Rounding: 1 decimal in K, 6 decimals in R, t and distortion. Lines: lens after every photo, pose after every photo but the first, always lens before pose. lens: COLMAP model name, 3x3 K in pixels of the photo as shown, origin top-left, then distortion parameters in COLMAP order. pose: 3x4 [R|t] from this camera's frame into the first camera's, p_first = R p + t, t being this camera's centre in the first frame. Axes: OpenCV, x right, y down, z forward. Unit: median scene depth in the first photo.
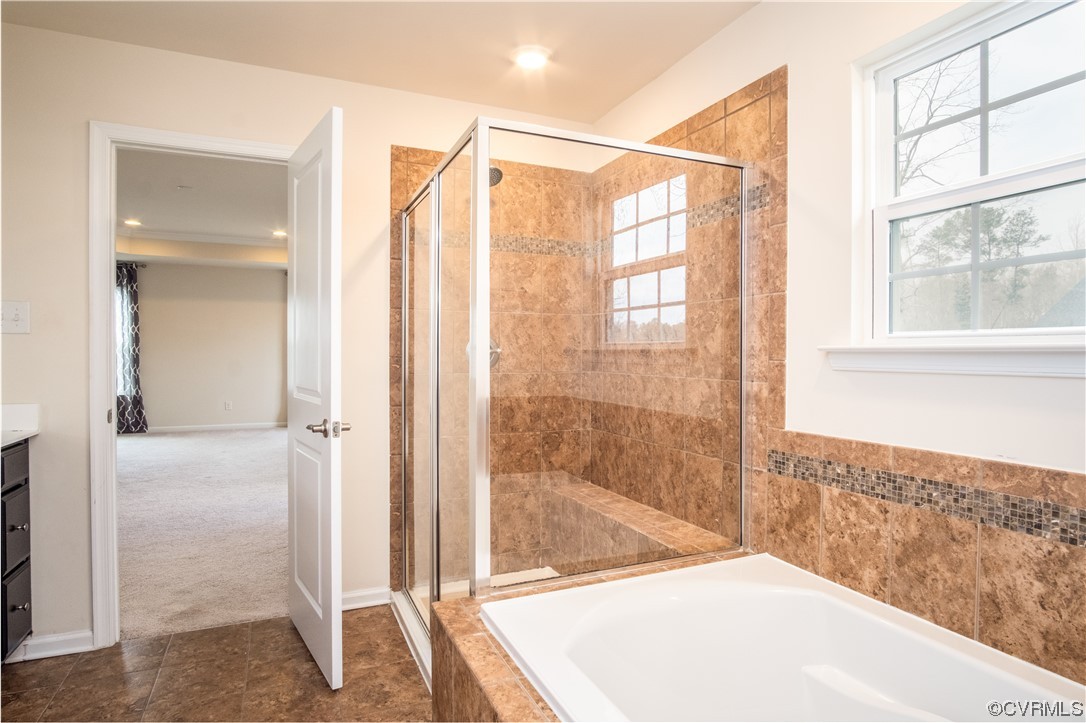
lens RADIAL K [[584.8, 0, 541.3], [0, 584.8, 360.2], [0, 0, 1]] dist [-0.028340, 0.003181]
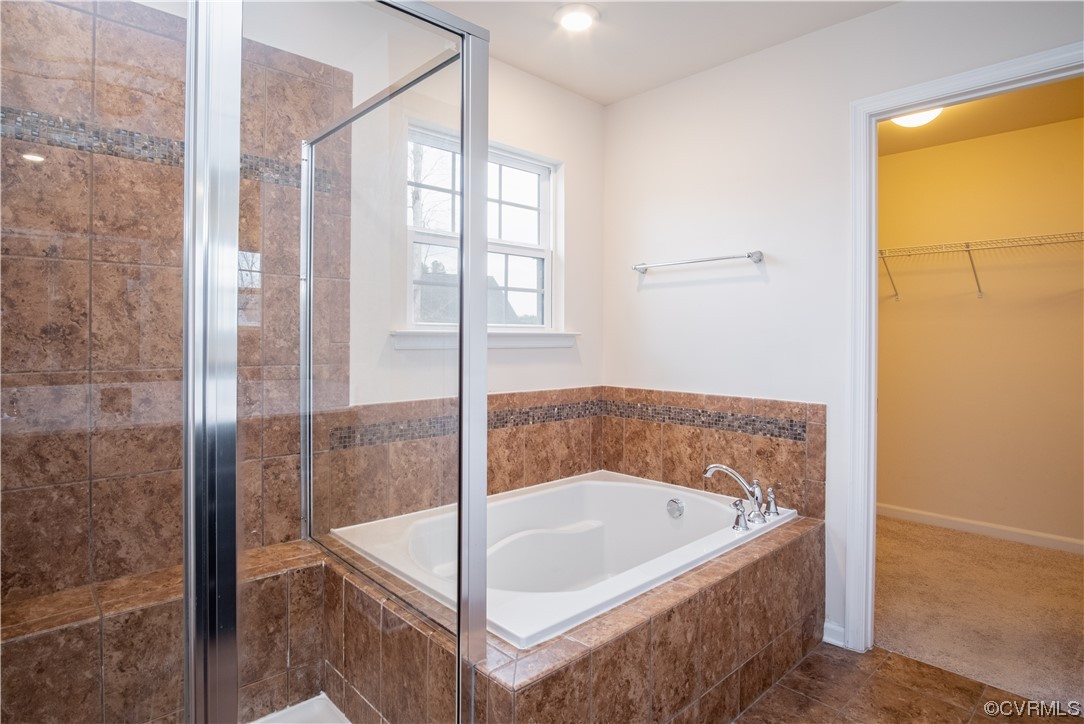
lens RADIAL K [[583.7, 0, 537.1], [0, 583.7, 340.1], [0, 0, 1]] dist [-0.028340, 0.003181]
pose [[-0.311742, -0.006766, 0.950143, -0.761334], [0.008315, 0.999917, 0.009848, -0.012447], [-0.950130, 0.010970, -0.311660, 1.048320]]
